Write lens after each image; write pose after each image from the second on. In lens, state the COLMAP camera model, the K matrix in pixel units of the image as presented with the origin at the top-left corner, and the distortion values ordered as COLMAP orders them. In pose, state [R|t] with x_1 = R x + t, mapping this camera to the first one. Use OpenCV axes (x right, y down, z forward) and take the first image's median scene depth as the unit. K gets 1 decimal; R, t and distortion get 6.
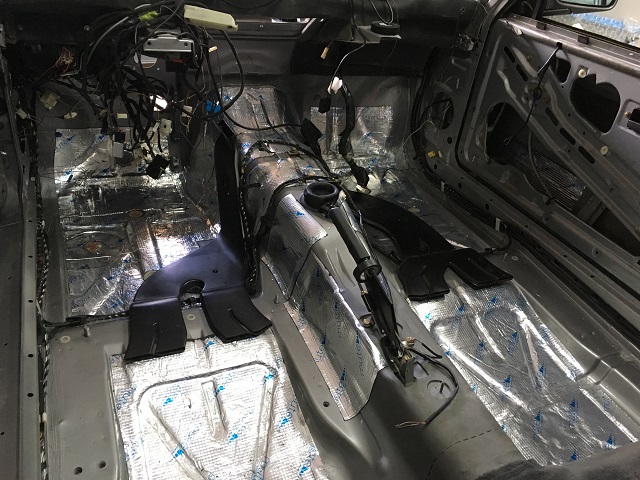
lens RADIAL K [[536.4, 0, 320.0], [0, 536.4, 240.0], [0, 0, 1]] dist [0.010681, 0.005503]
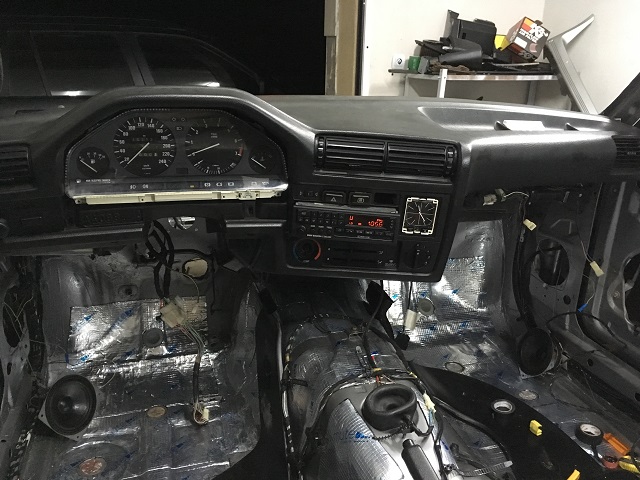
lens RADIAL K [[536.4, 0, 320.0], [0, 536.4, 240.0], [0, 0, 1]] dist [0.010681, 0.005503]
pose [[0.987406, -0.048671, -0.150536, 0.018689], [0.009154, 0.967486, -0.252760, -0.087090], [0.157944, 0.248198, 0.955746, 0.223201]]
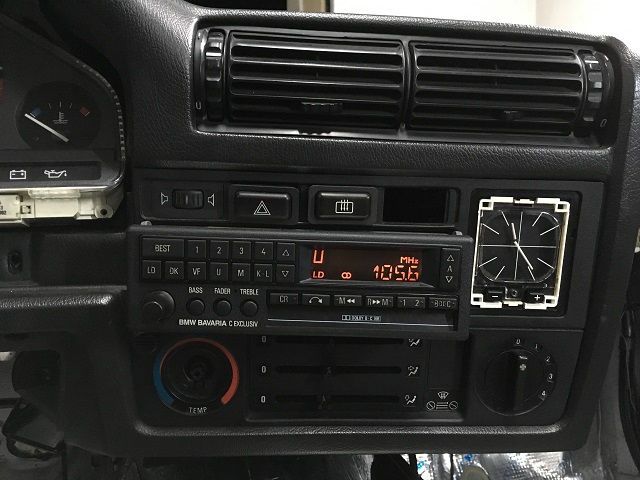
lens RADIAL K [[536.4, 0, 320.0], [0, 536.4, 240.0], [0, 0, 1]] dist [0.010681, 0.005503]
pose [[0.985091, -0.137480, -0.103418, -0.020707], [0.069420, 0.867692, -0.492231, -0.189941], [0.157407, 0.477713, 0.864299, 0.700605]]
